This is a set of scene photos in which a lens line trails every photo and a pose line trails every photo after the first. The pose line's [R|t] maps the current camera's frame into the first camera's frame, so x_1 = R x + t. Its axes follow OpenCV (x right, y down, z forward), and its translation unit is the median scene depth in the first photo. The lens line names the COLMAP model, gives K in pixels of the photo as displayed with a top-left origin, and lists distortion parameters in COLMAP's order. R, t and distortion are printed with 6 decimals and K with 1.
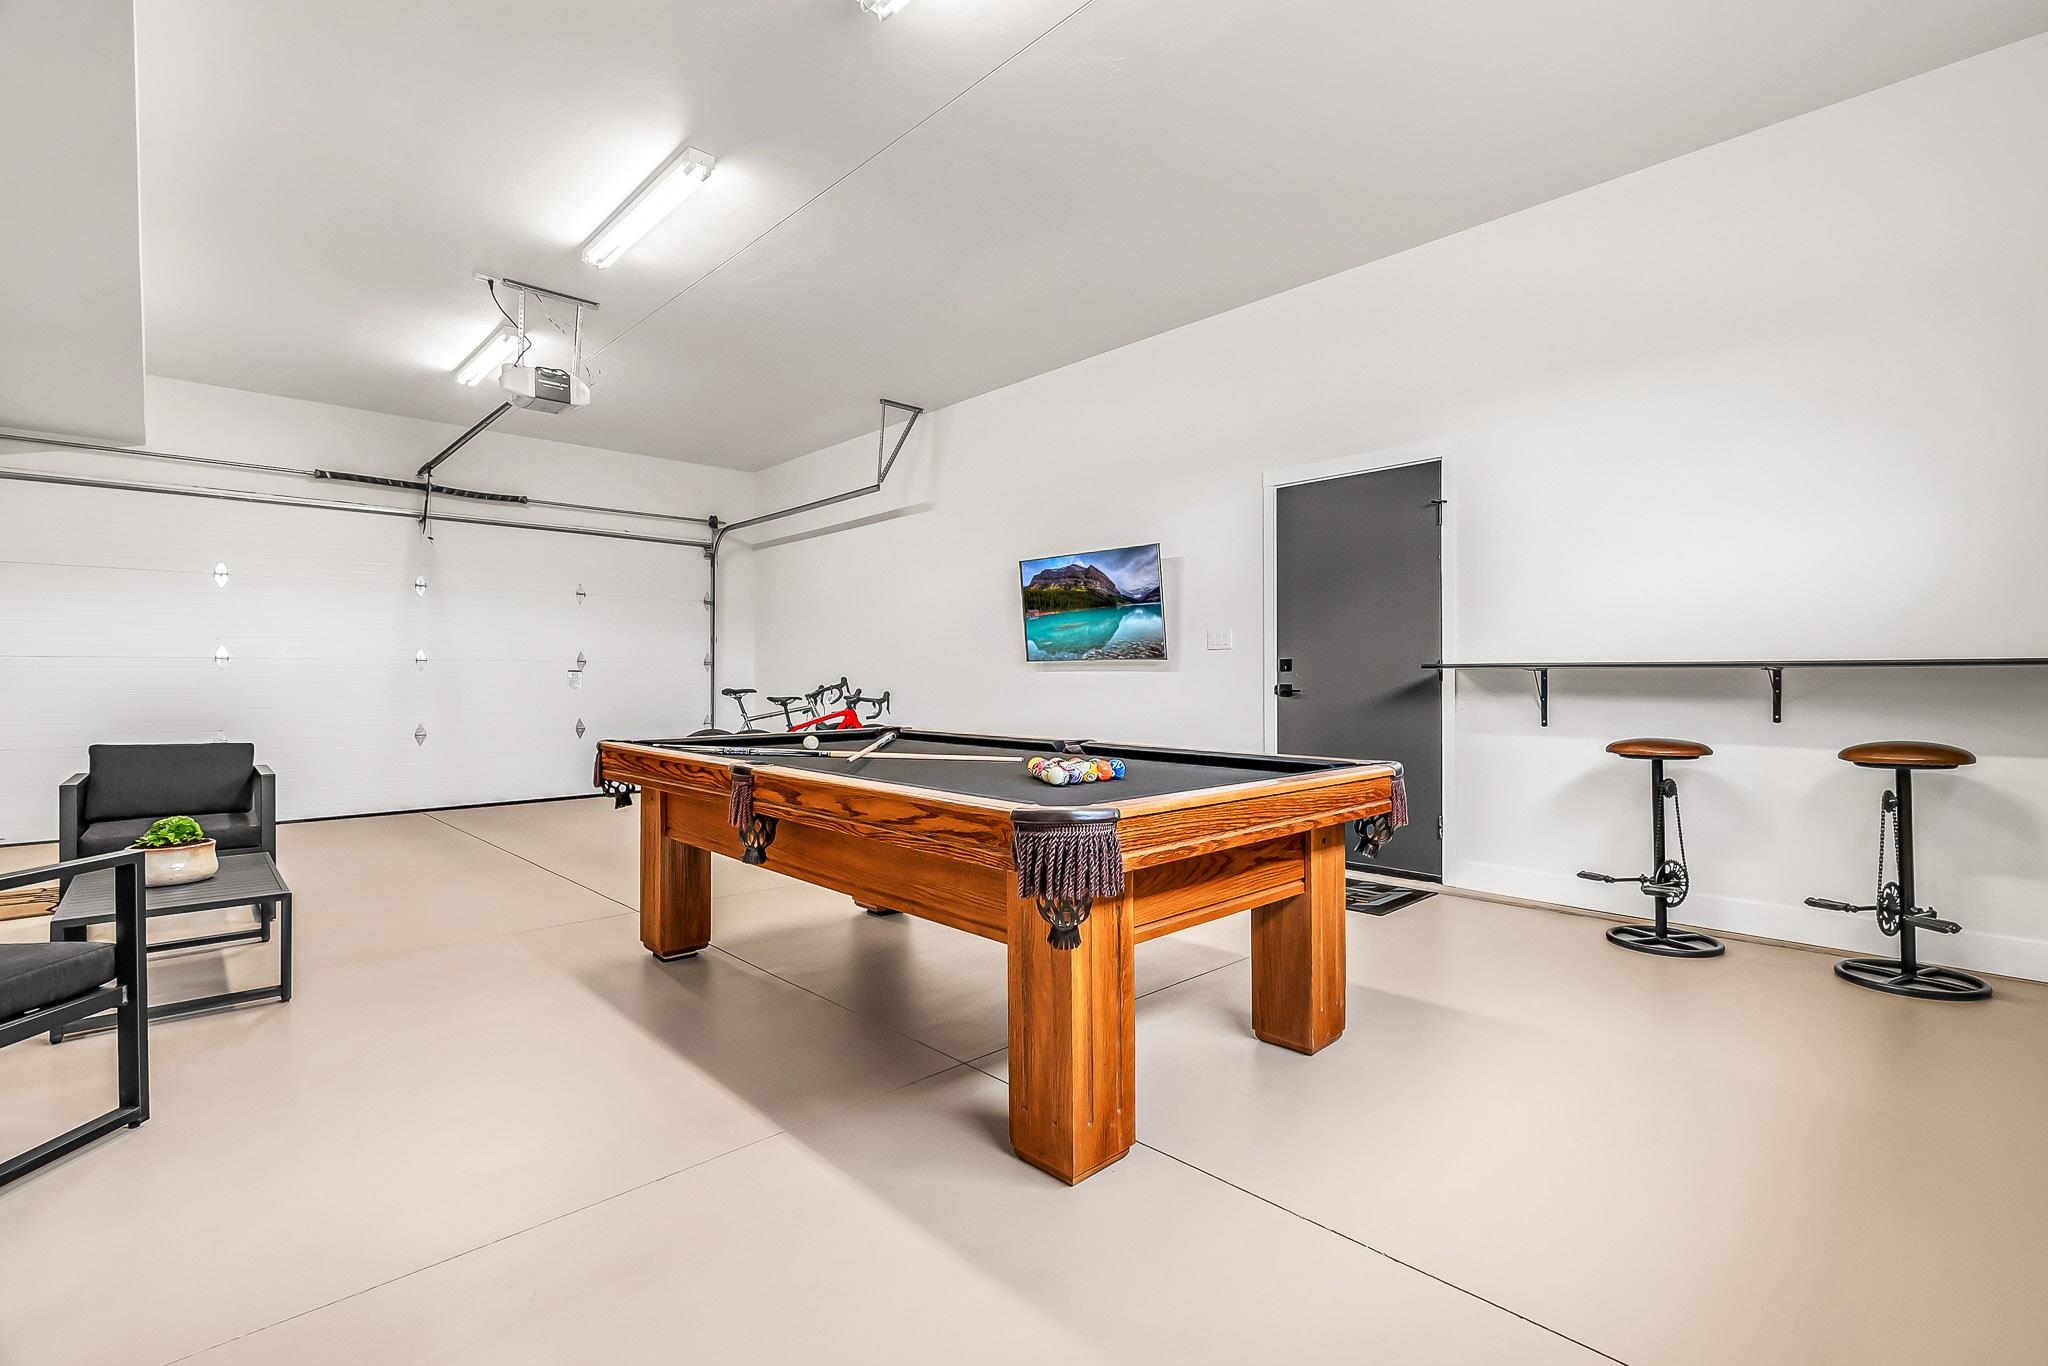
lens RADIAL K [[930.2, 0, 1025.6], [0, 930.2, 675.9], [0, 0, 1]] dist [0.000541, 0.000032]
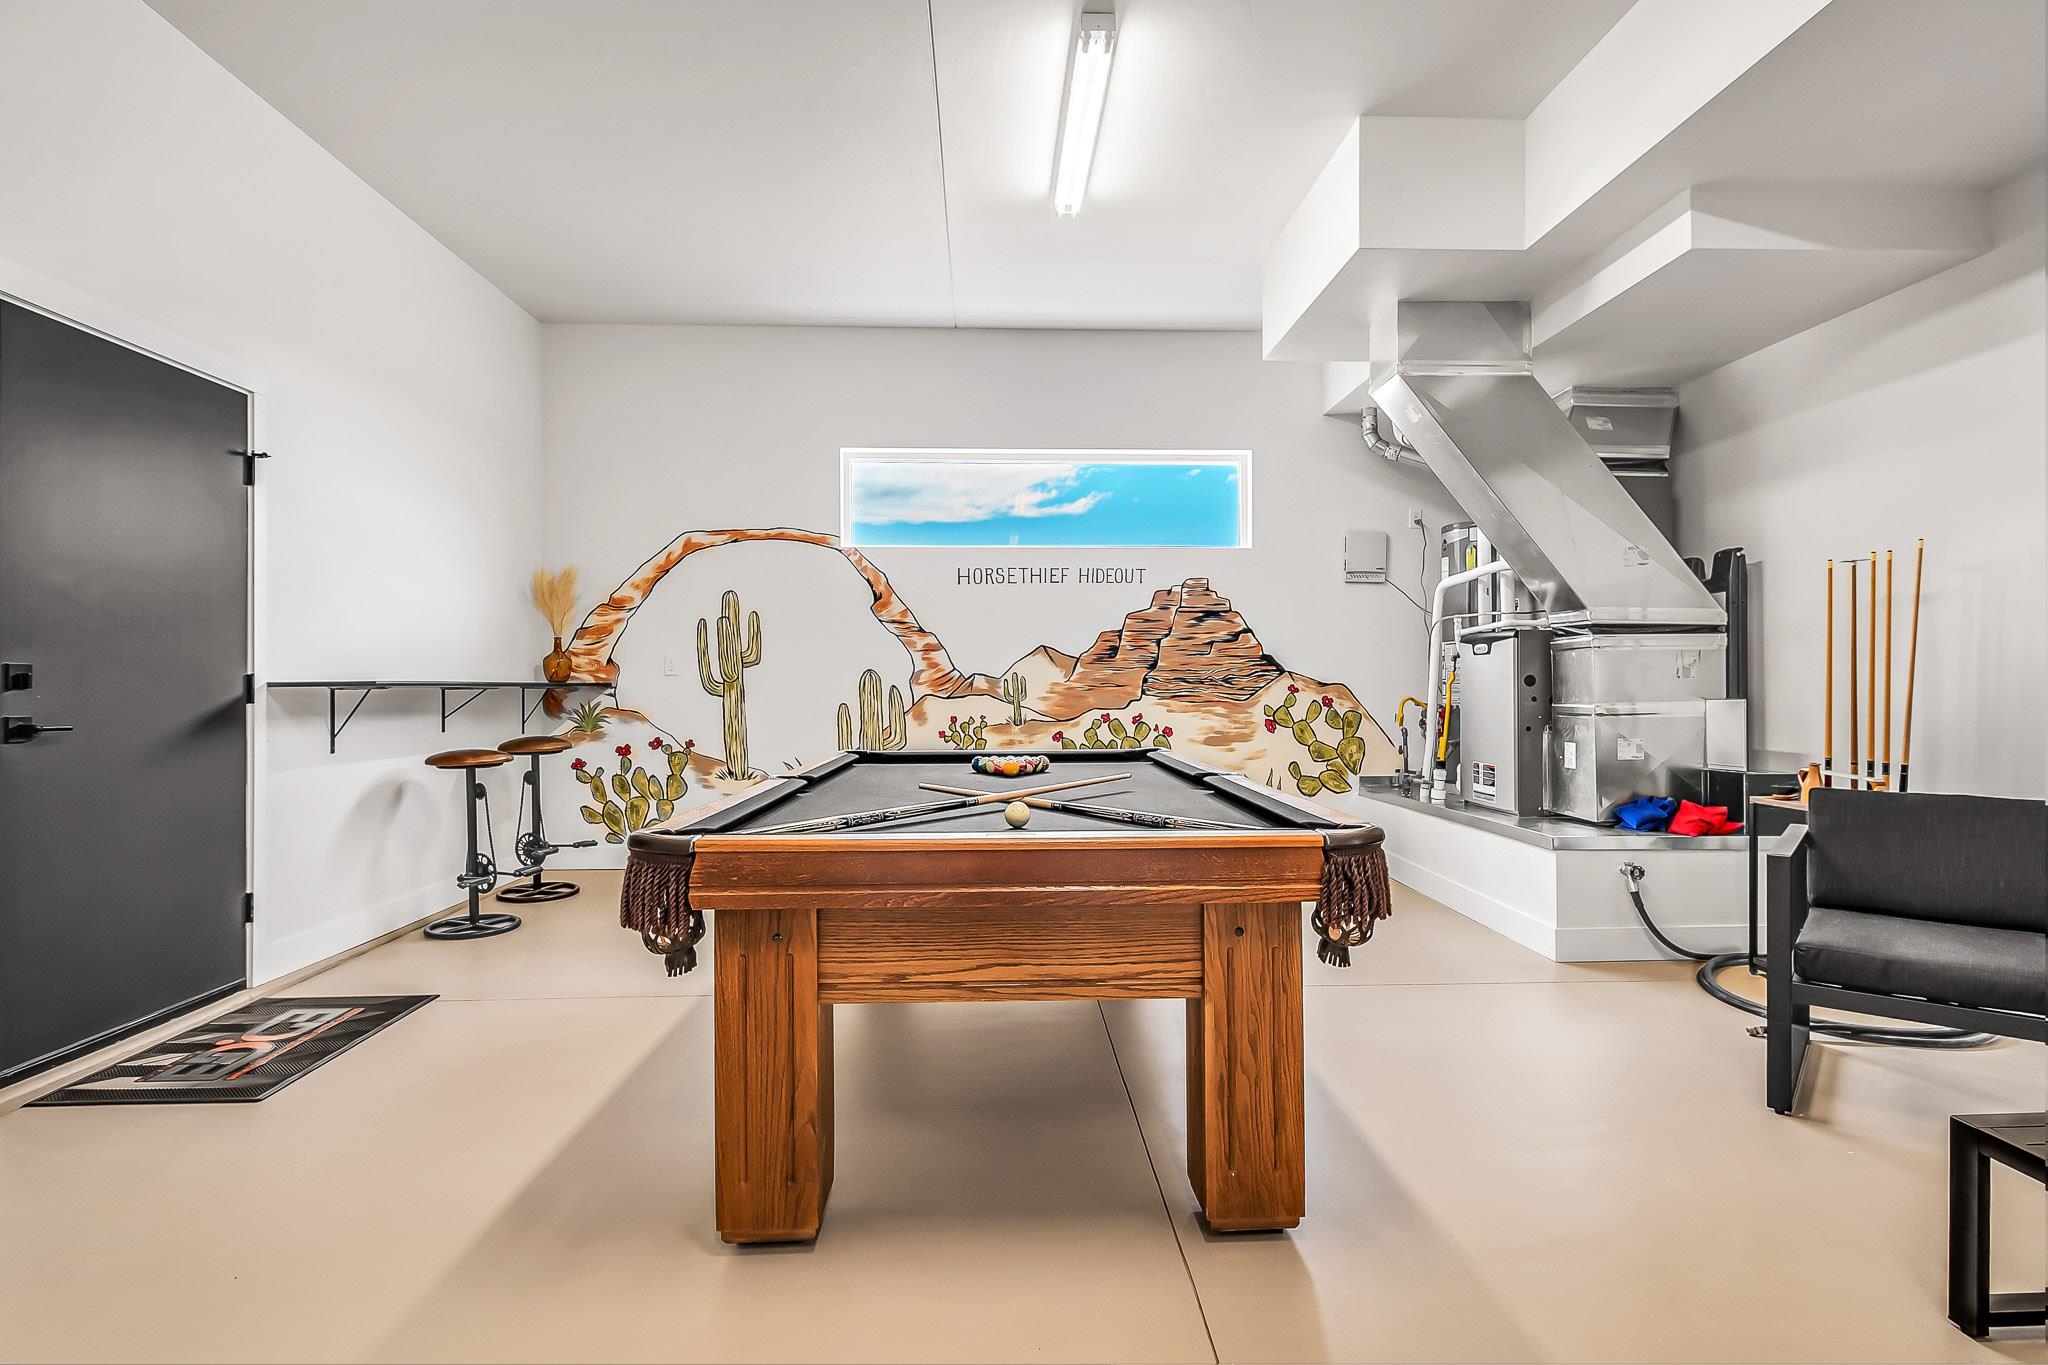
lens RADIAL K [[982.4, 0, 1024.7], [0, 982.4, 686.4], [0, 0, 1]] dist [0.000339, 0.000031]
pose [[-0.756820, -0.000153, 0.653623, -0.529967], [0.000052, 1.000000, 0.000294, -0.008430], [-0.653624, 0.000257, -0.756820, 1.271608]]
